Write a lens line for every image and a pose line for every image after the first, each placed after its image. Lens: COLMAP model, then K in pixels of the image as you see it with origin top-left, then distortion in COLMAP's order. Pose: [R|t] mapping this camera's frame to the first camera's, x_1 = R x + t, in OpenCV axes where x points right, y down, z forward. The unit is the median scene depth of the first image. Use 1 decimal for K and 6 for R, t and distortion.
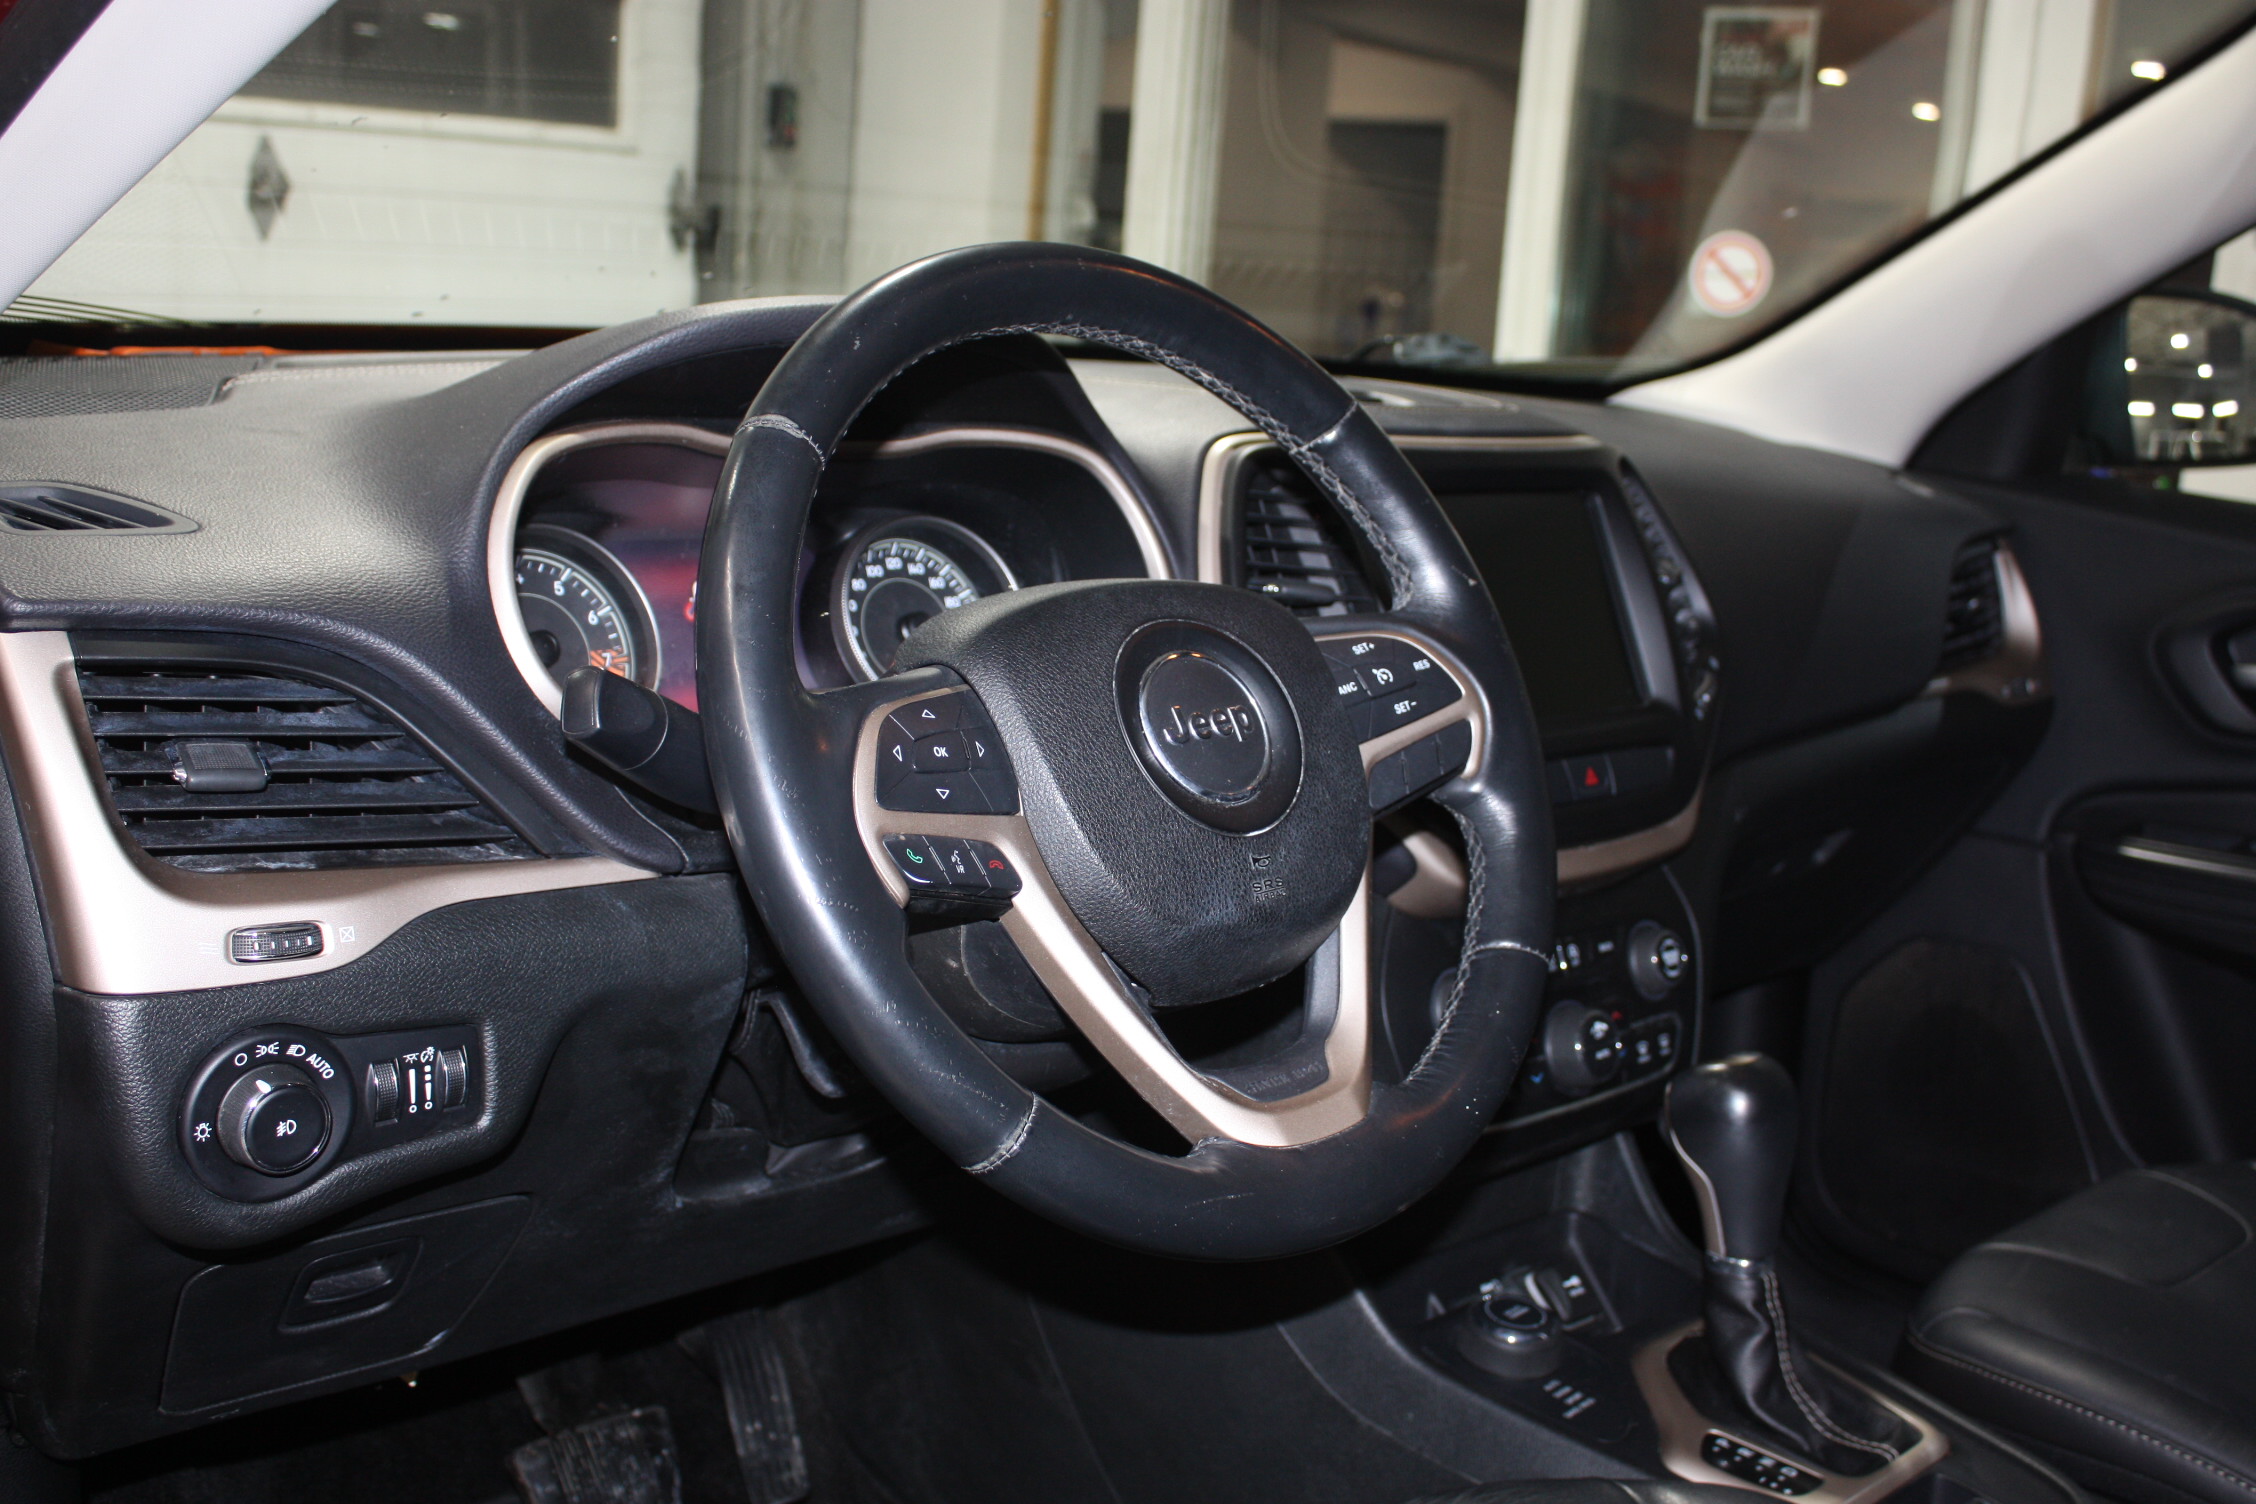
lens RADIAL K [[2316.6, 0, 1128.0], [0, 2316.6, 752.0], [0, 0, 1]] dist [-0.107619, 0.018739]
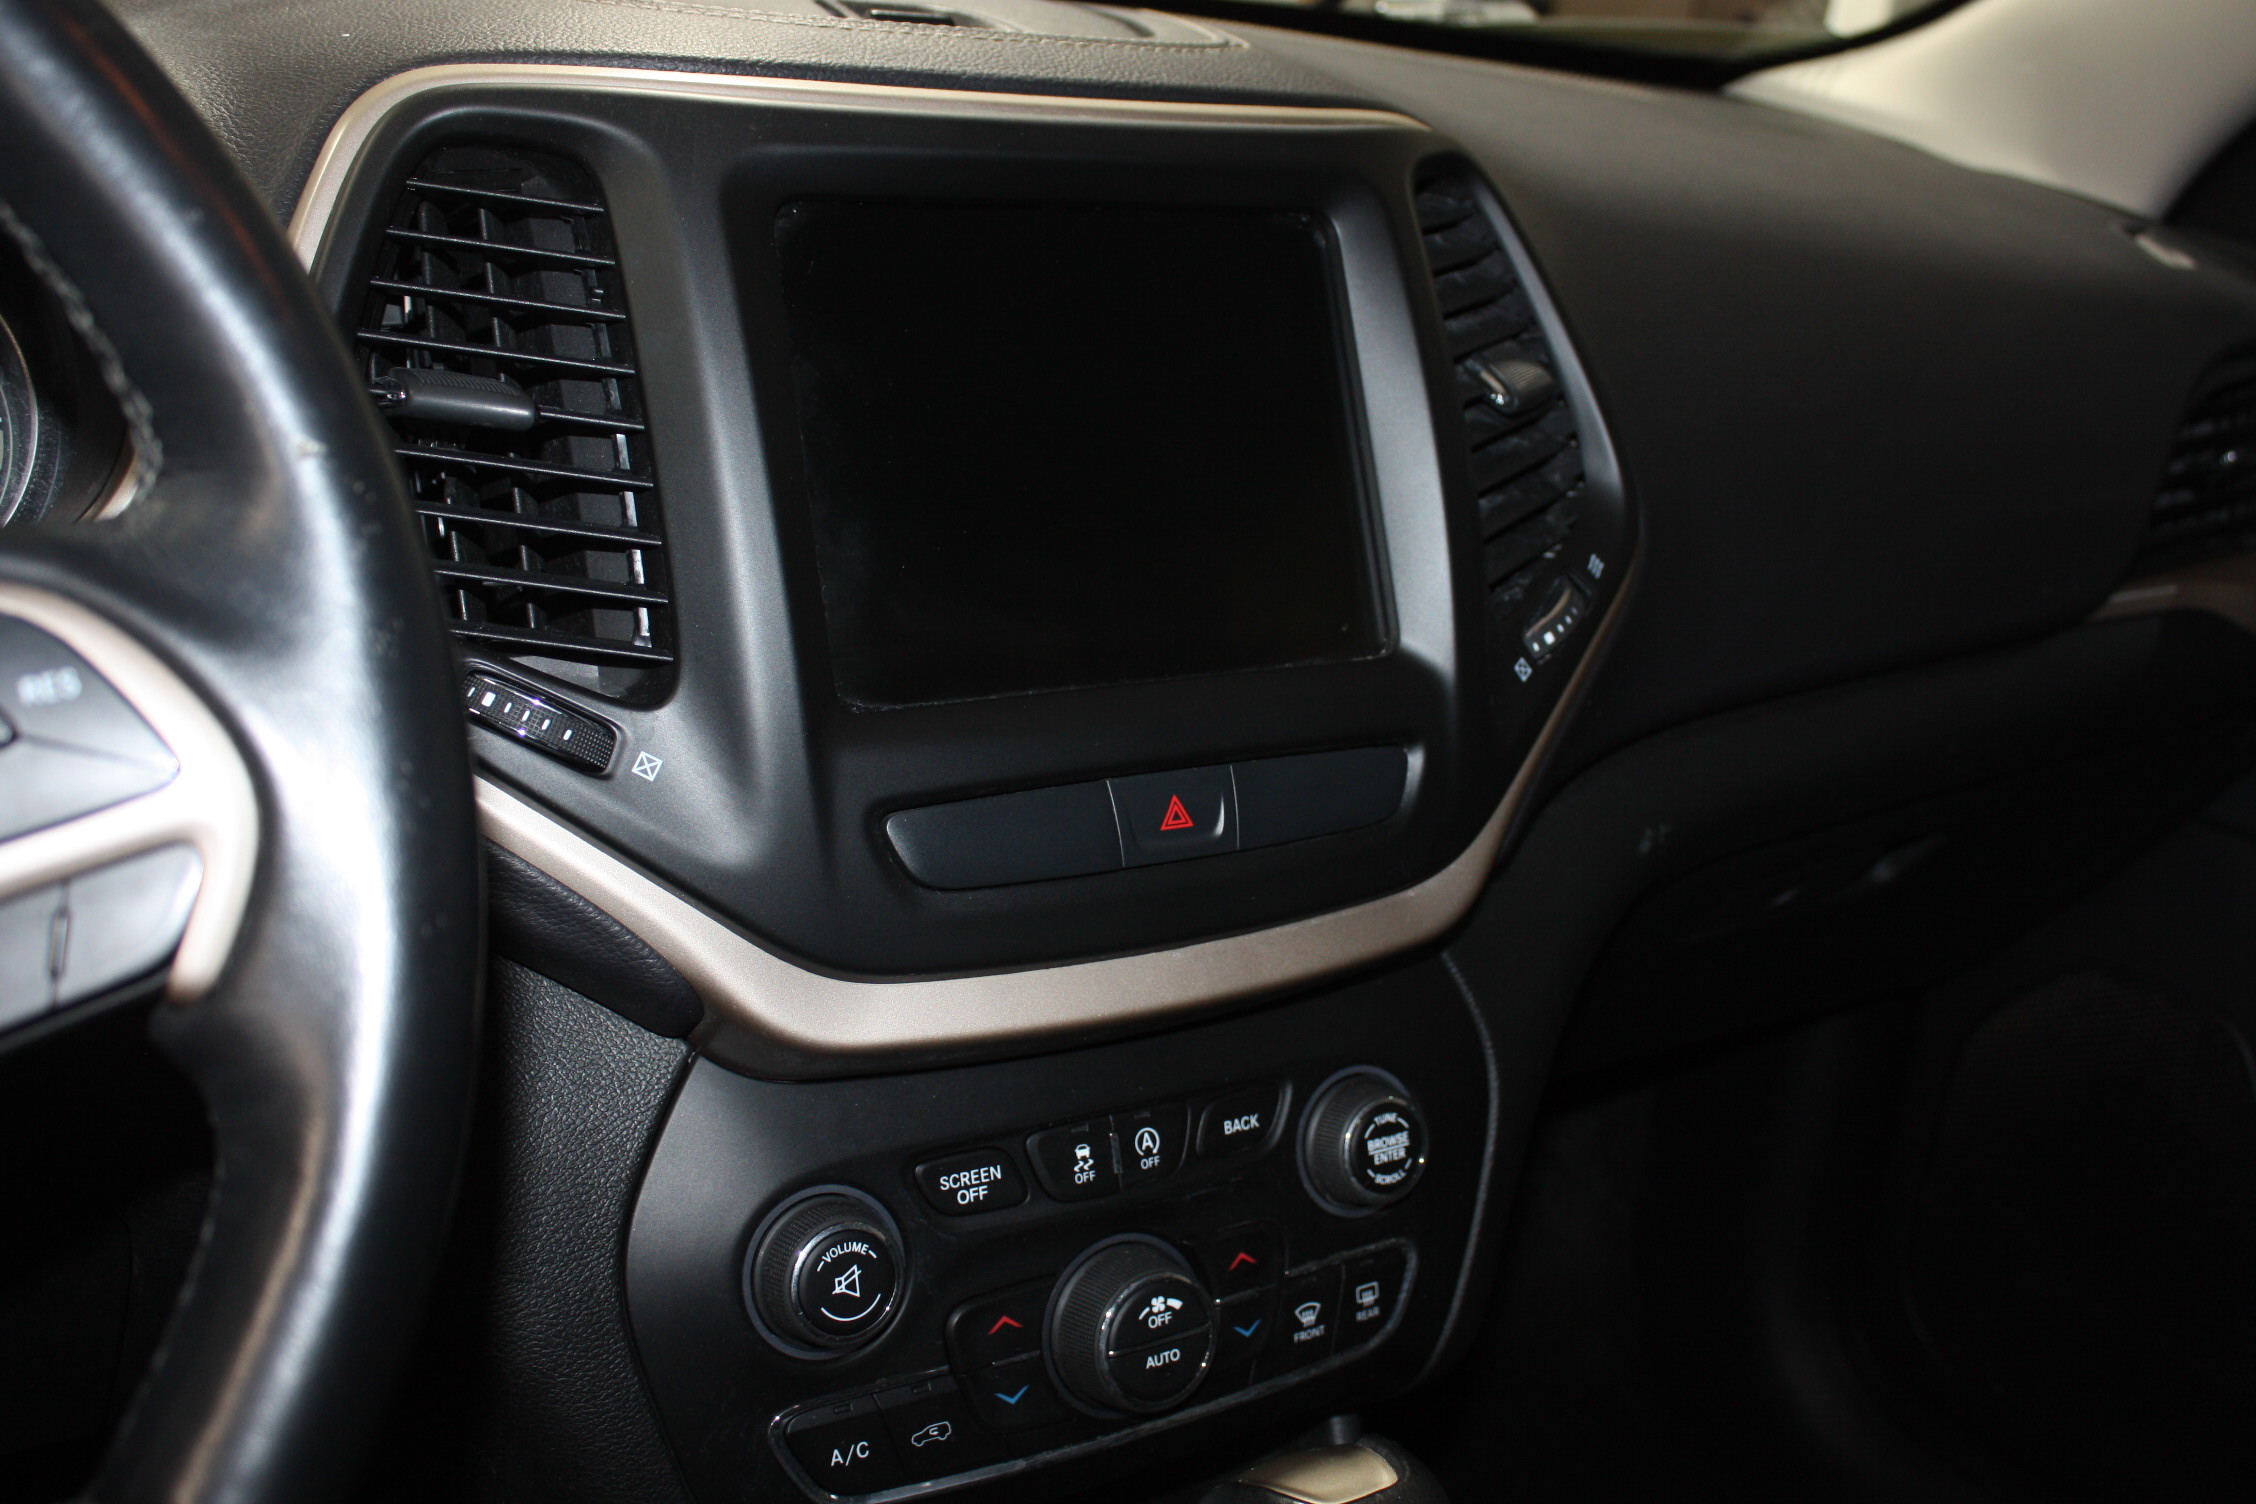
lens RADIAL K [[2222.1, 0, 1128.0], [0, 2222.1, 752.0], [0, 0, 1]] dist [-0.095342, -0.005680]
pose [[0.980661, 0.096604, -0.170210, 0.263012], [-0.072538, 0.987155, 0.142346, -0.066244], [0.181775, -0.127247, 0.975072, 0.535815]]
